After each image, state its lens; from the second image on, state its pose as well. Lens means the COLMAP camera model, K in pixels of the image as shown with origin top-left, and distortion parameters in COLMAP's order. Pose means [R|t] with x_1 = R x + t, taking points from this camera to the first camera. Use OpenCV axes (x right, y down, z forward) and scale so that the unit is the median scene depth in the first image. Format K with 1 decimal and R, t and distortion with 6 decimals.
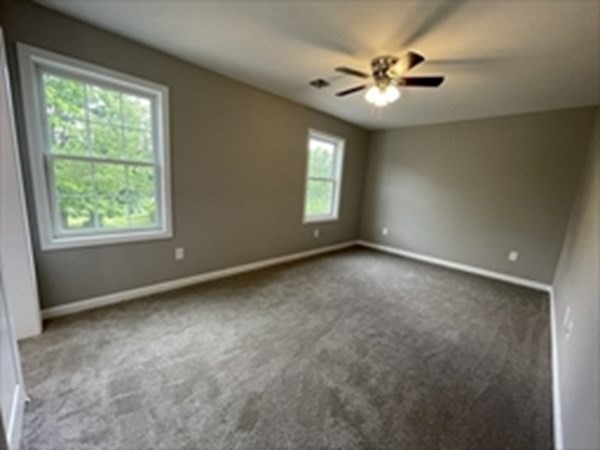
lens RADIAL K [[243.9, 0, 297.9], [0, 243.9, 224.9], [0, 0, 1]] dist [-0.000288, -0.000233]
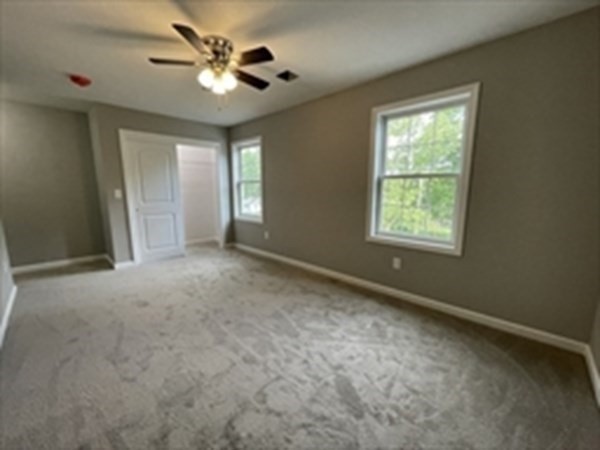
lens RADIAL K [[250.6, 0, 300.0], [0, 250.6, 225.0], [0, 0, 1]] dist [0.088802, -0.000088]
pose [[0.016725, 0.086111, -0.996145, 1.087406], [-0.166911, 0.982545, 0.082133, -0.114007], [0.985830, 0.164894, 0.030806, 1.089652]]
